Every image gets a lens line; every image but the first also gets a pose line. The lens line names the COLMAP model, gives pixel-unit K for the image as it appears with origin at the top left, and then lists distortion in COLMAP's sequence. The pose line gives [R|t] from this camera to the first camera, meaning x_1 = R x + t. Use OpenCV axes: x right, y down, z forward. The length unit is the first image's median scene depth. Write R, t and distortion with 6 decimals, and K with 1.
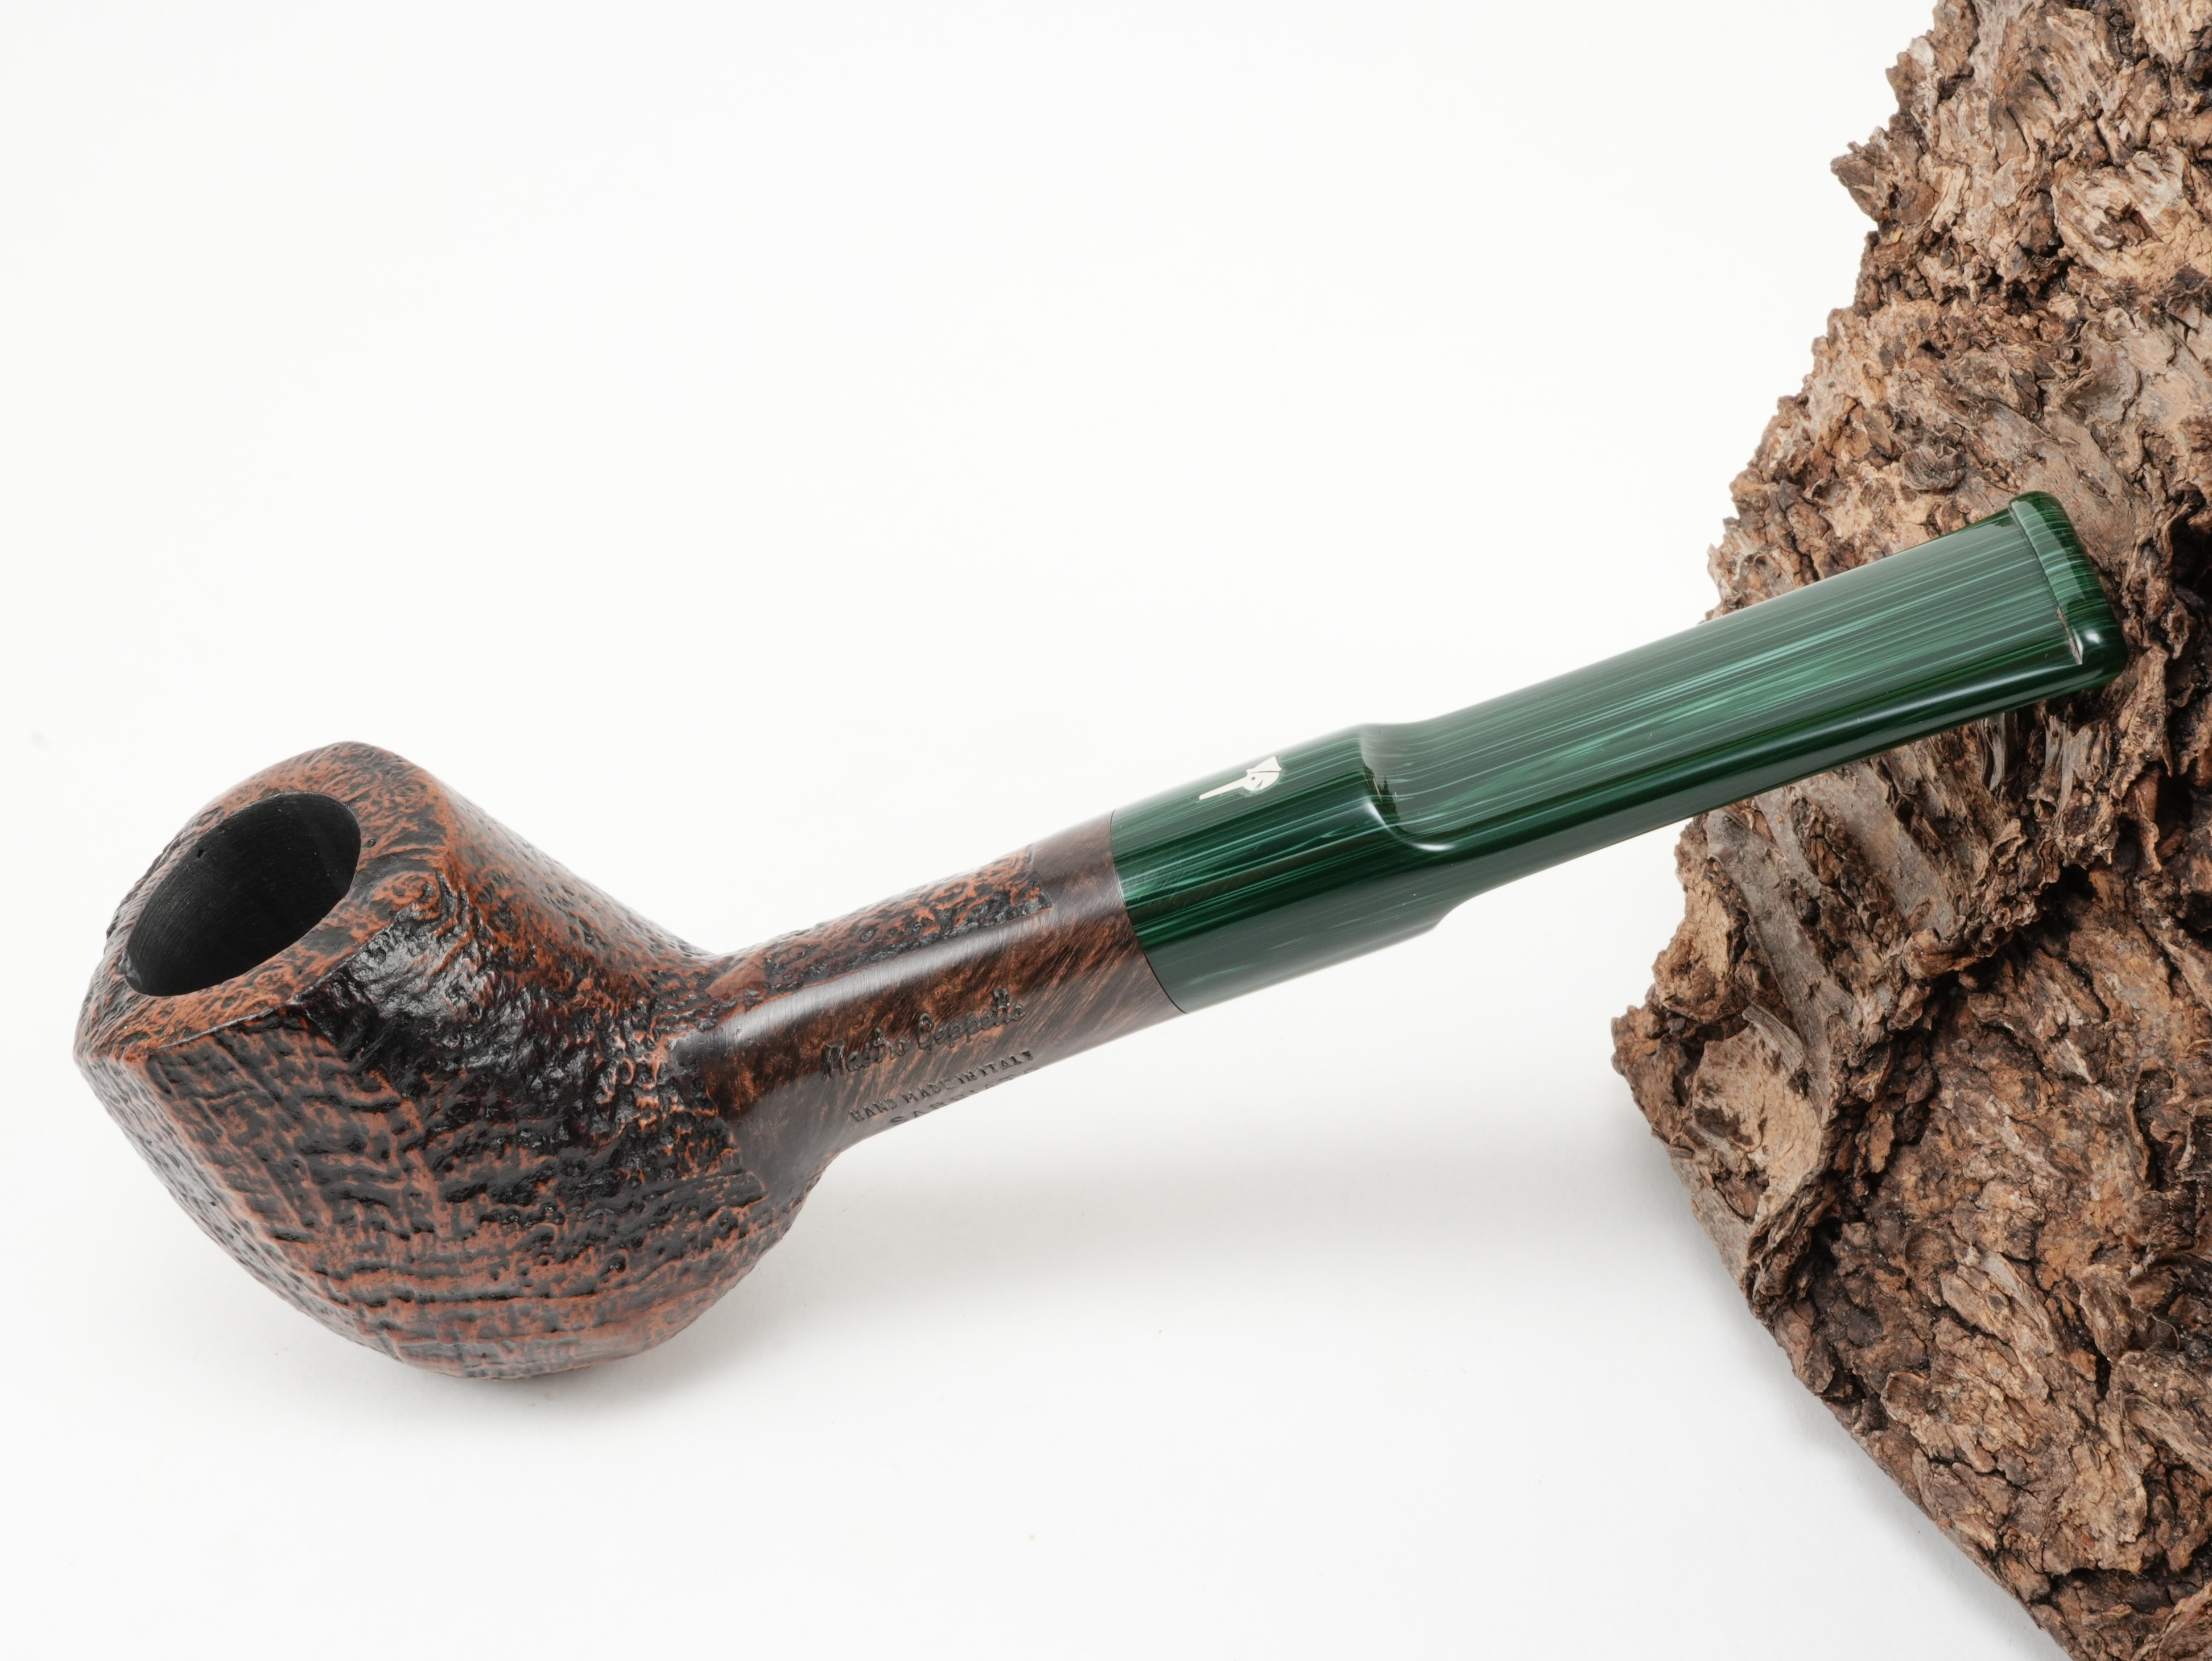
lens RADIAL K [[3118.5, 0, 1105.7], [0, 3118.5, 824.0], [0, 0, 1]] dist [-0.005172, 0.000000]
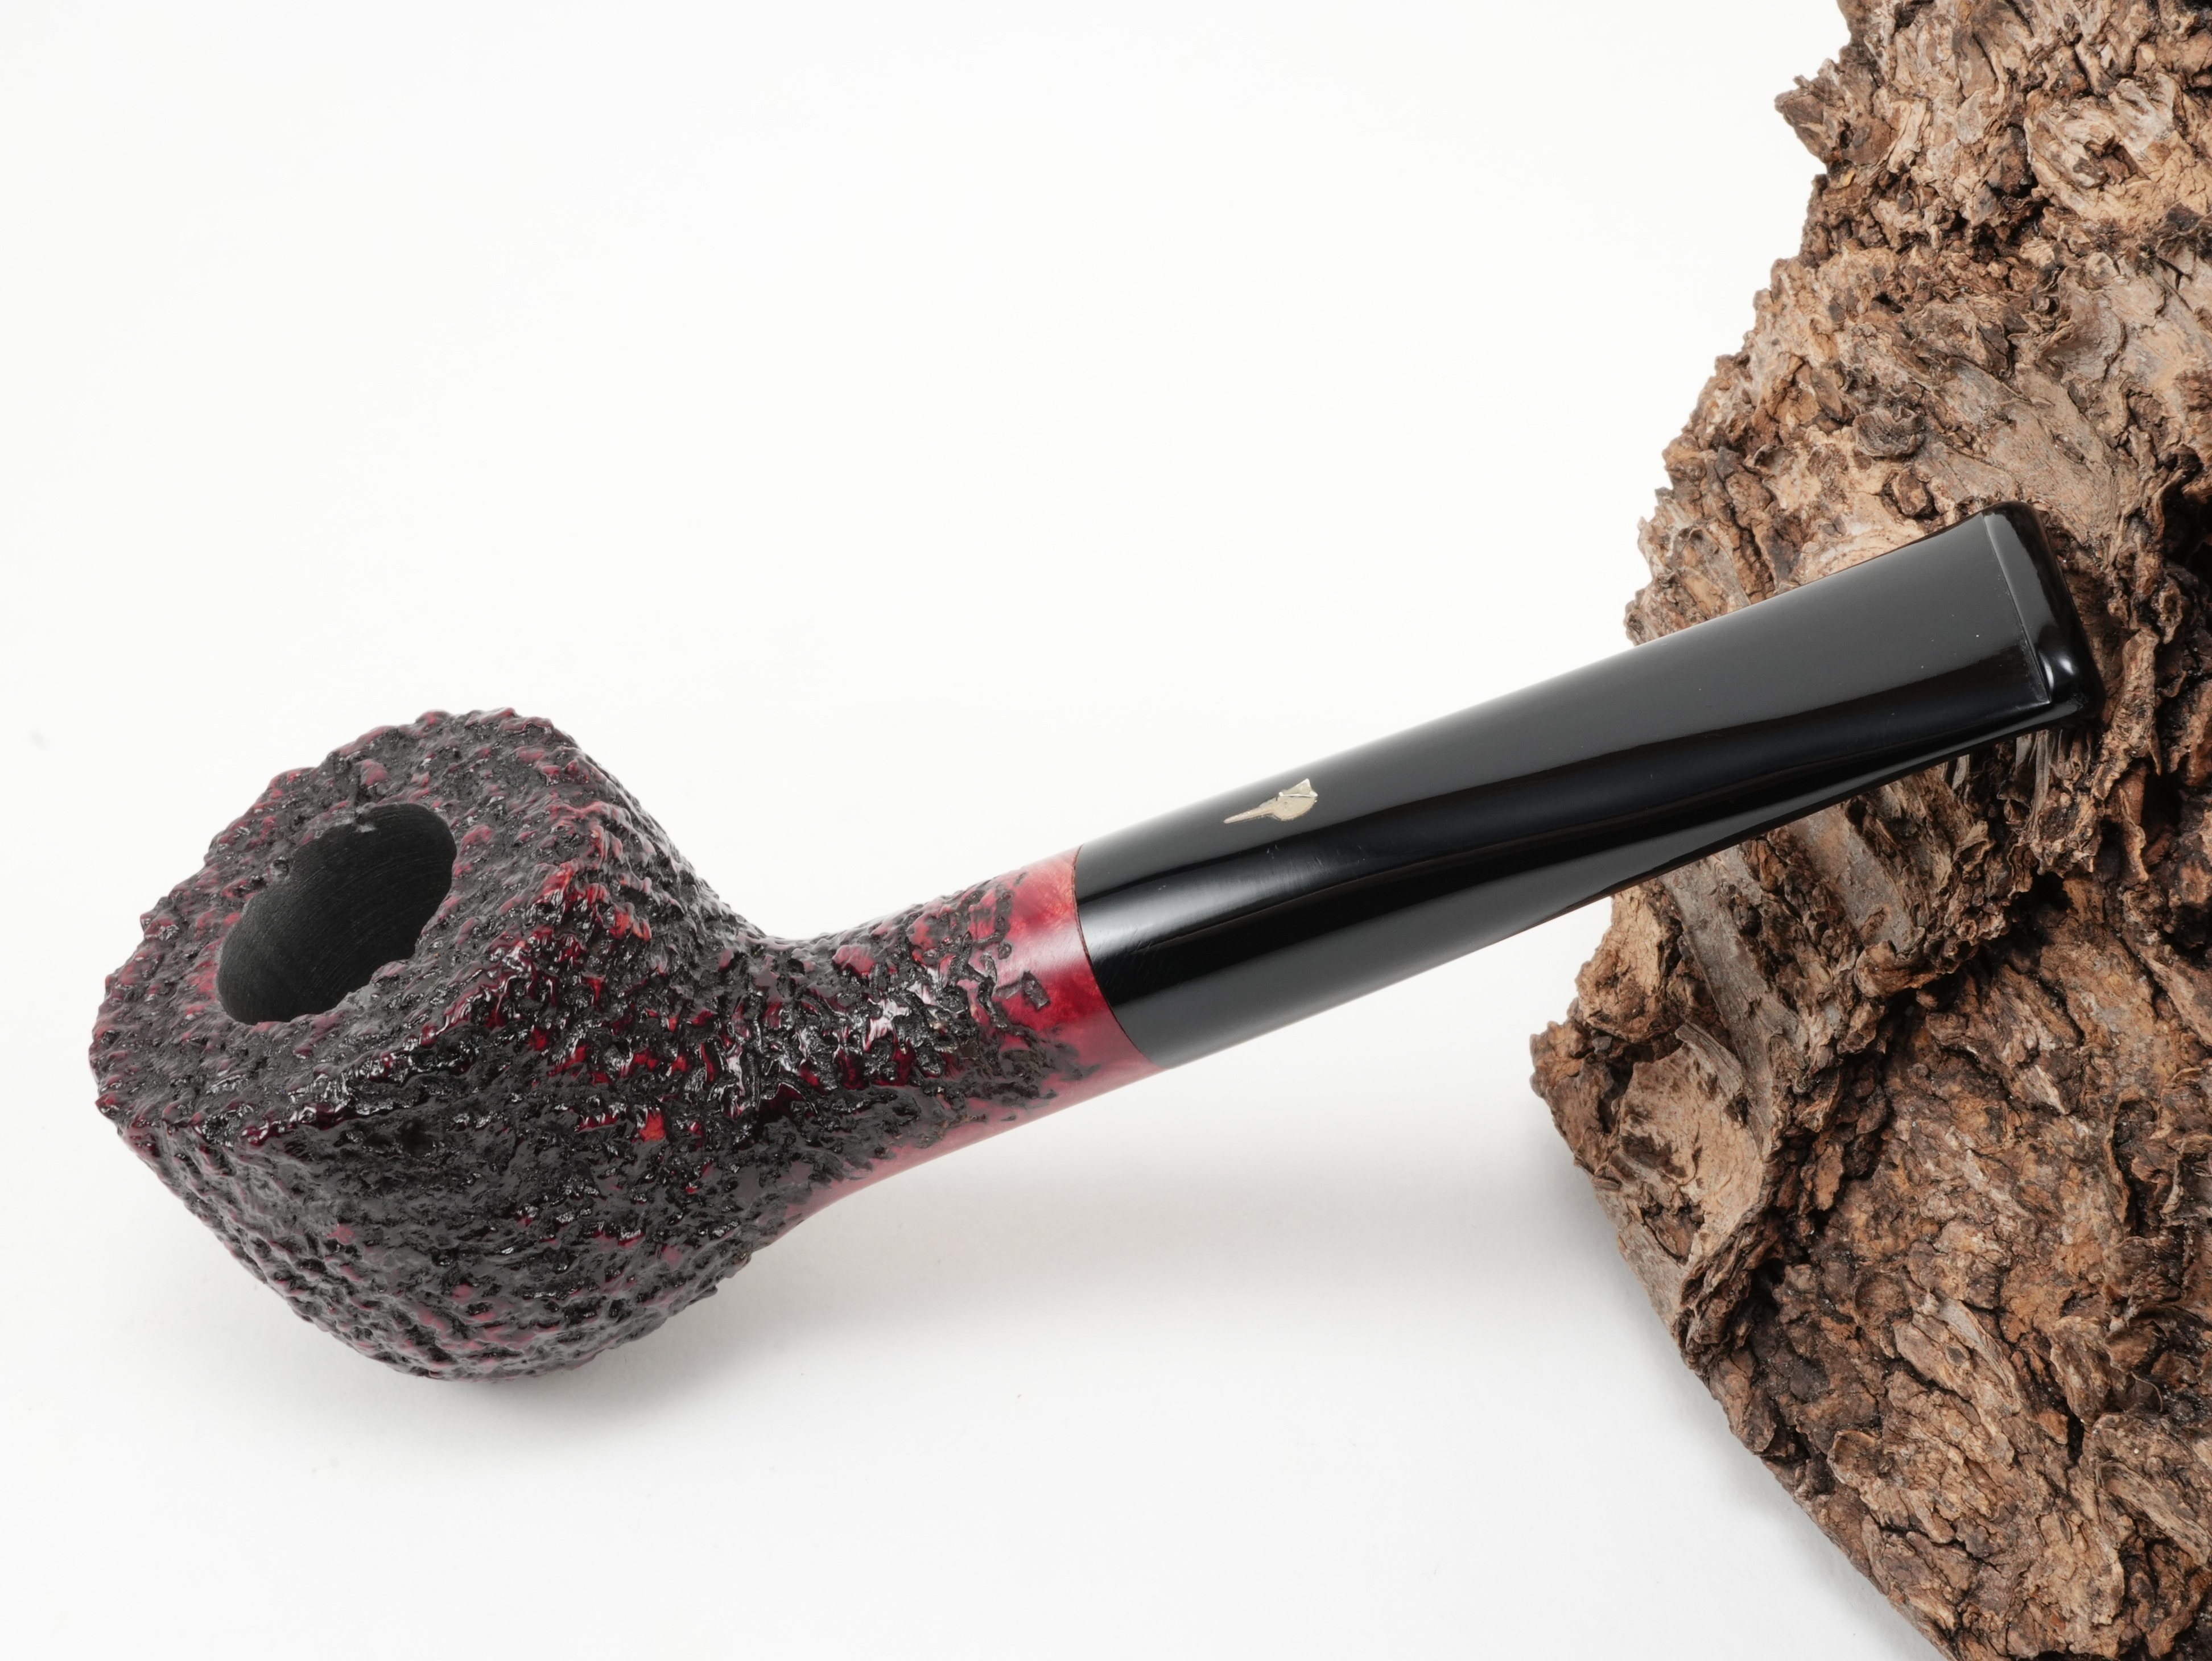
lens RADIAL K [[3118.5, 0, 1110.5], [0, 3118.5, 829.3], [0, 0, 1]] dist [-0.005172, 0.000000]
pose [[0.999455, 0.003798, 0.032794, 0.010196], [-0.003970, 0.999979, 0.005178, -0.002734], [-0.032774, -0.005306, 0.999449, 0.103897]]
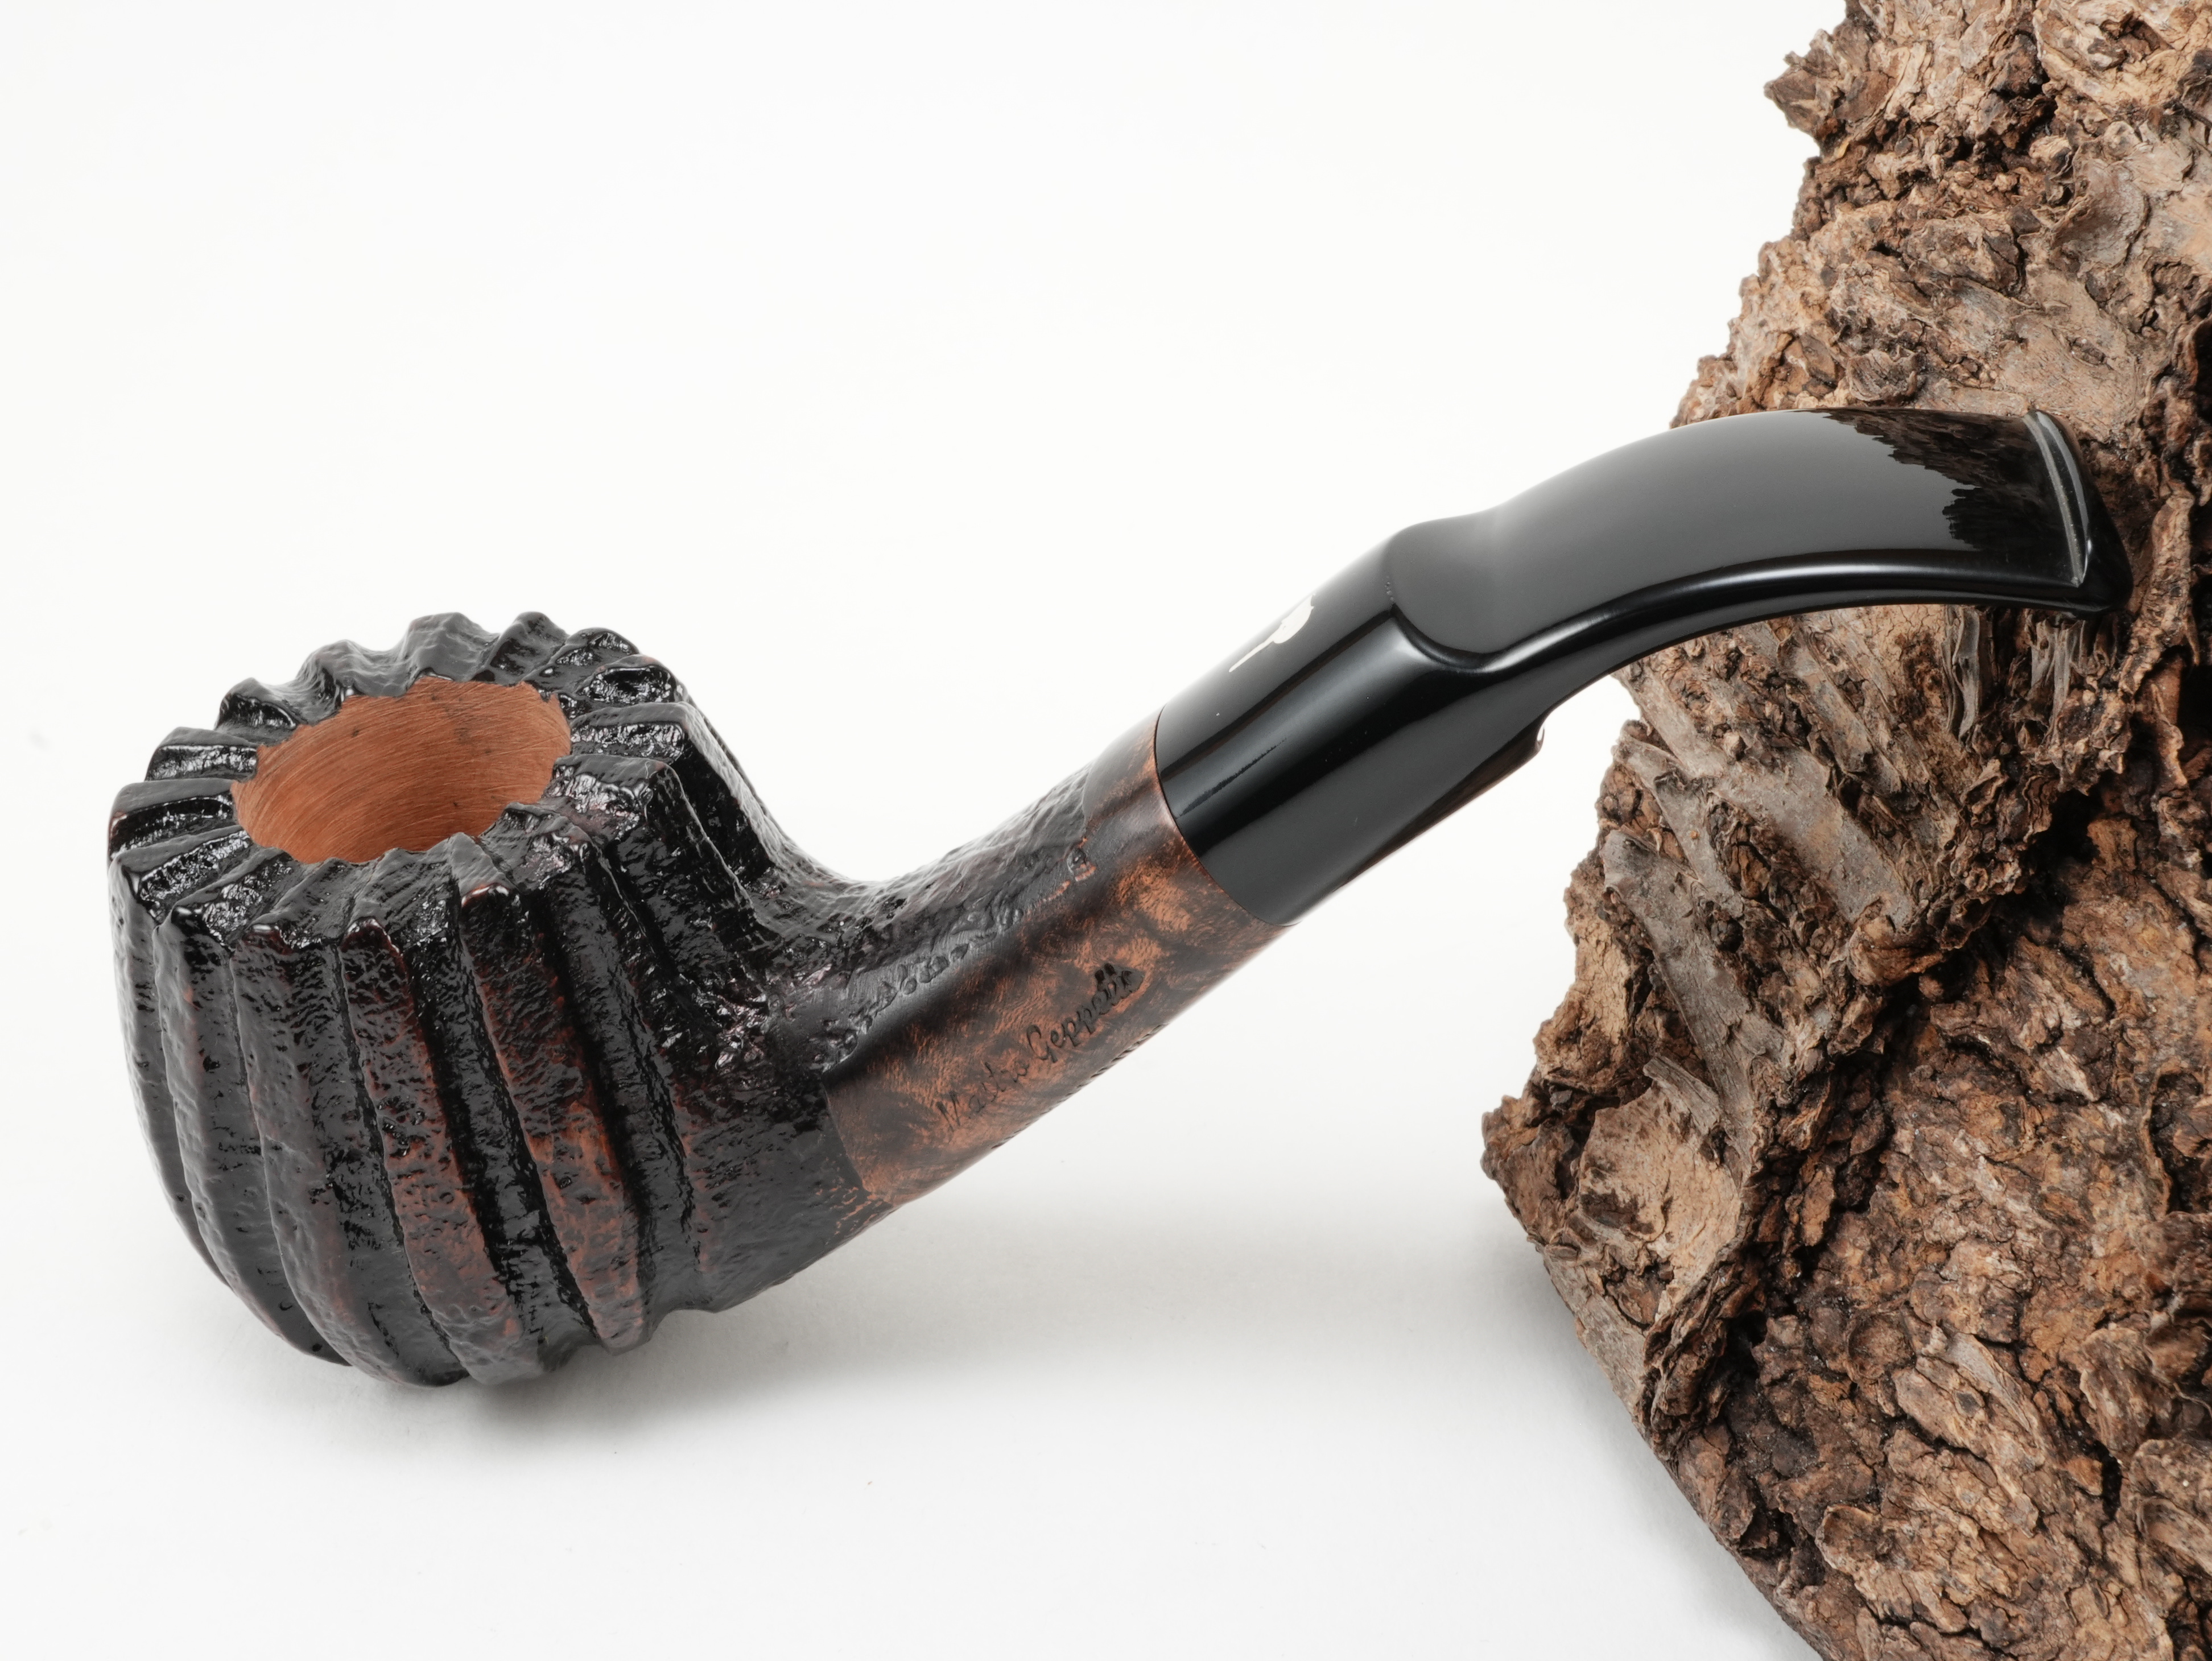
lens RADIAL K [[3118.5, 0, 1114.5], [0, 3118.5, 828.7], [0, 0, 1]] dist [-0.005172, 0.000000]
pose [[0.998518, 0.049075, 0.023504, 0.052184], [-0.044438, 0.984742, -0.168249, 0.150738], [-0.031403, 0.166955, 0.985464, 0.230228]]
